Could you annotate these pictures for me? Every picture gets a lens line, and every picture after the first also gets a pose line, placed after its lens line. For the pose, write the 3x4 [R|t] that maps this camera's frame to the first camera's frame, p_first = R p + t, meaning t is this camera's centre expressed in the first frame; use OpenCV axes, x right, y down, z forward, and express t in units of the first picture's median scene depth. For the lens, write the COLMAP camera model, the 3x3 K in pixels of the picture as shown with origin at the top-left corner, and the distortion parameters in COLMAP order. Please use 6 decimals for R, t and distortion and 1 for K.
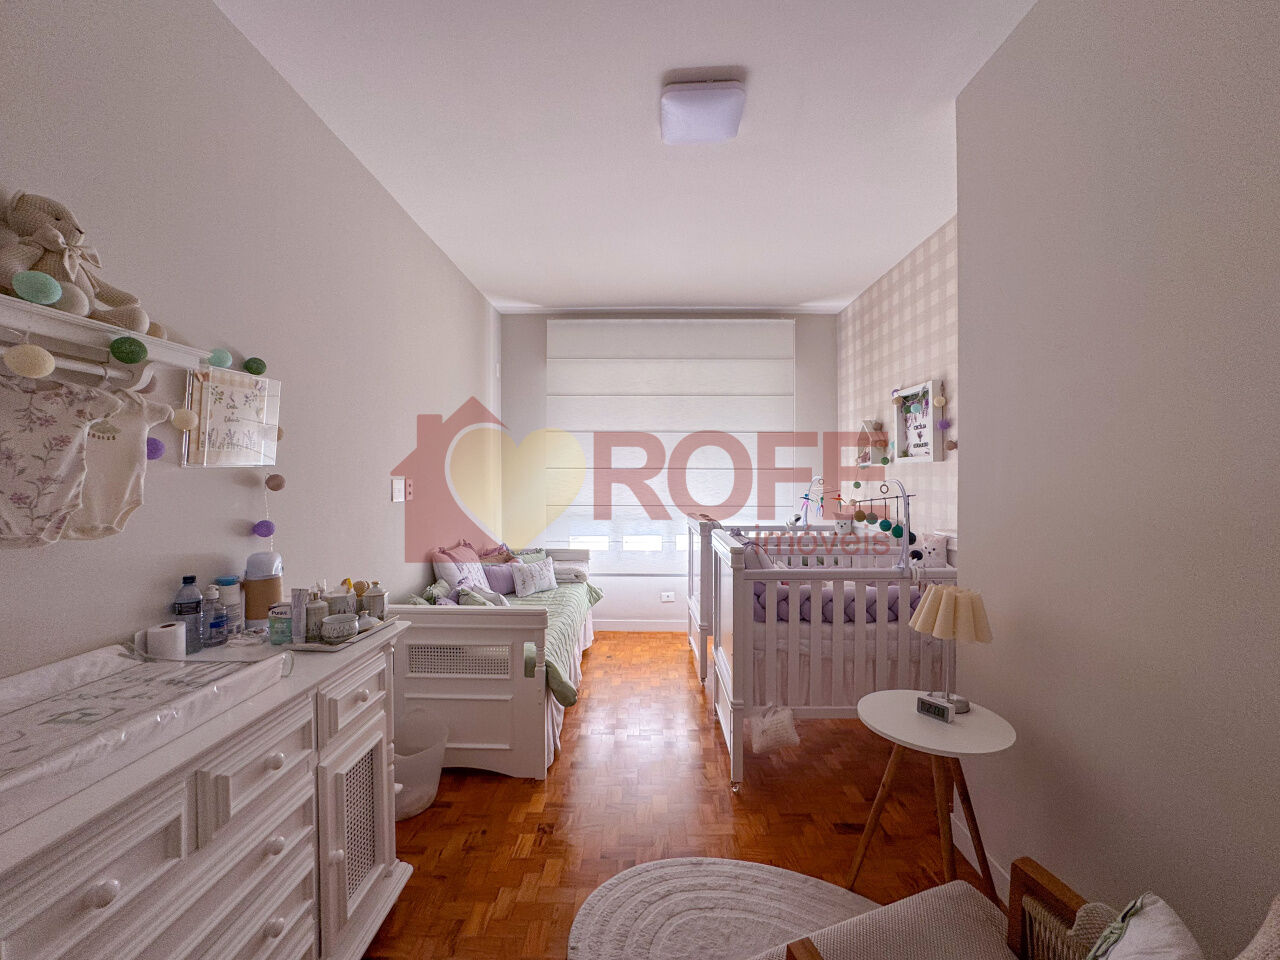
lens RADIAL K [[521.7, 0, 640.0], [0, 521.7, 480.0], [0, 0, 1]] dist [-0.002644, -0.000136]
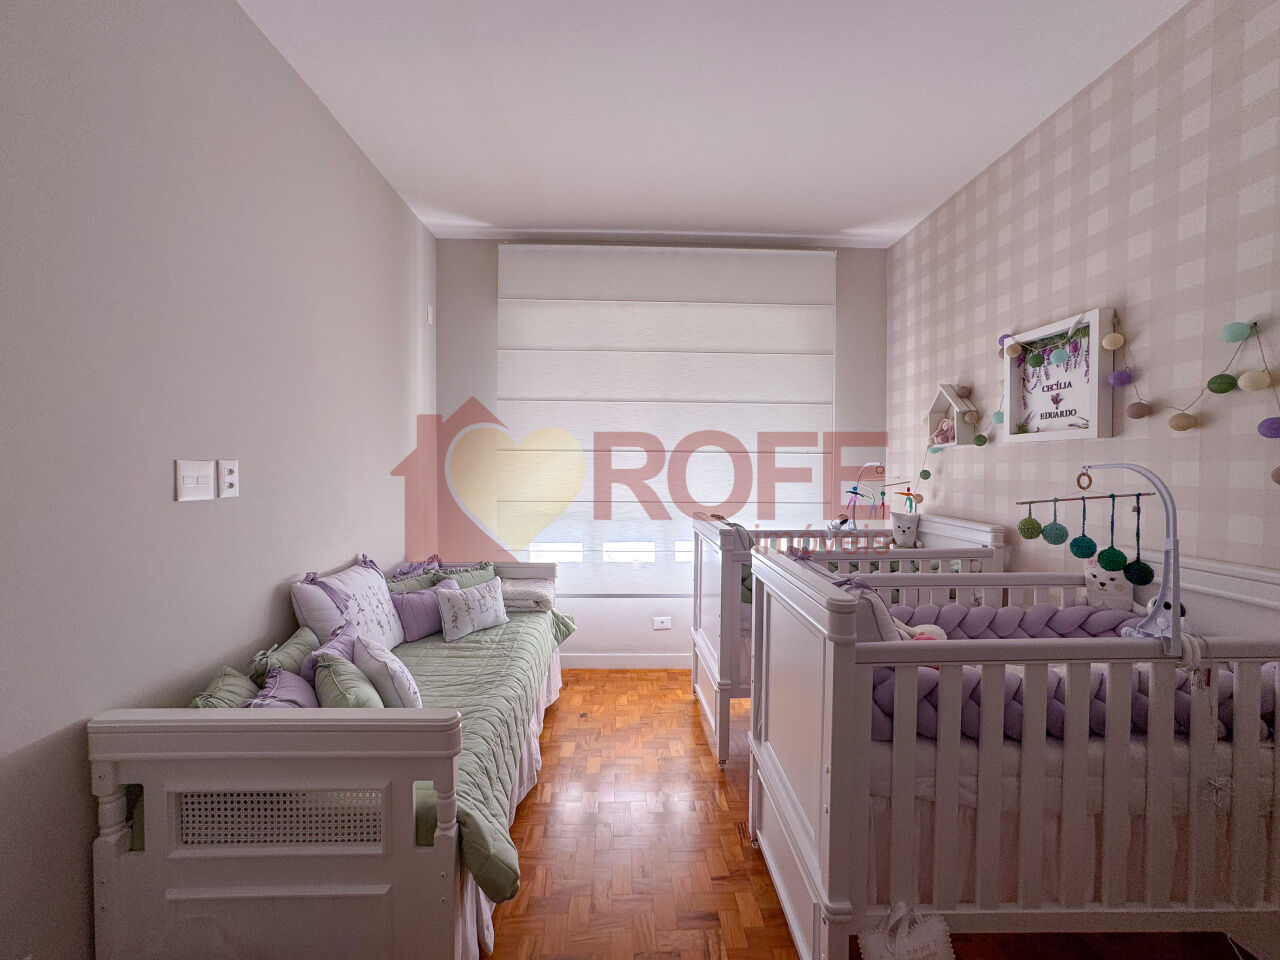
lens RADIAL K [[523.8, 0, 638.3], [0, 523.8, 476.9], [0, 0, 1]] dist [-0.041268, 0.018645]
pose [[0.999096, 0.004234, 0.042292, -0.017116], [-0.004753, 0.999915, 0.012171, 0.006155], [-0.042237, -0.012361, 0.999031, 0.323615]]
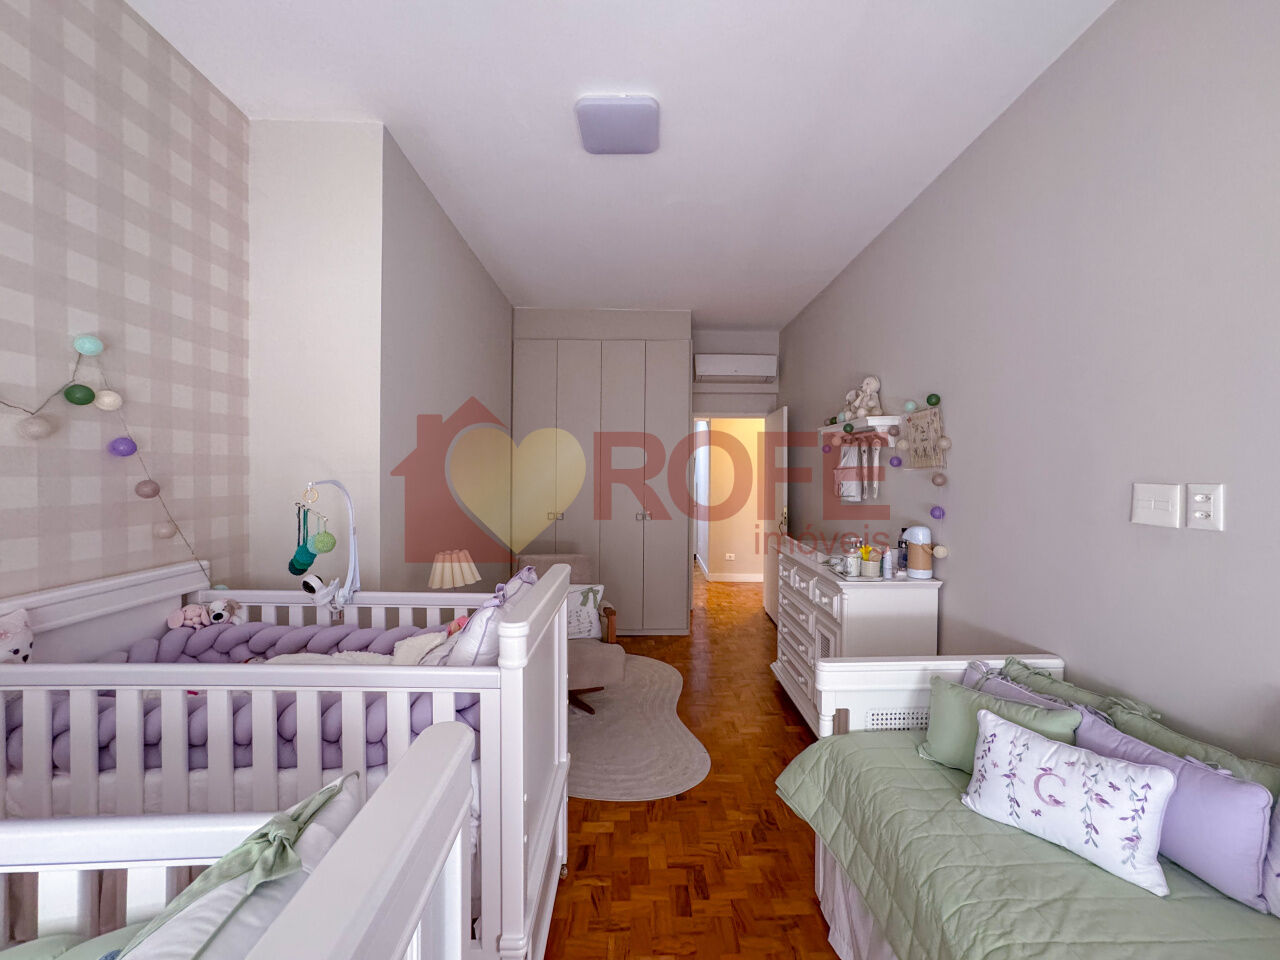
lens RADIAL K [[537.2, 0, 640.0], [0, 537.2, 480.0], [0, 0, 1]] dist [-0.014900, 0.016831]
pose [[-0.999997, -0.001710, 0.001582, 0.044155], [-0.001685, 0.999883, 0.015218, -0.008798], [-0.001608, 0.015215, -0.999883, 1.116363]]
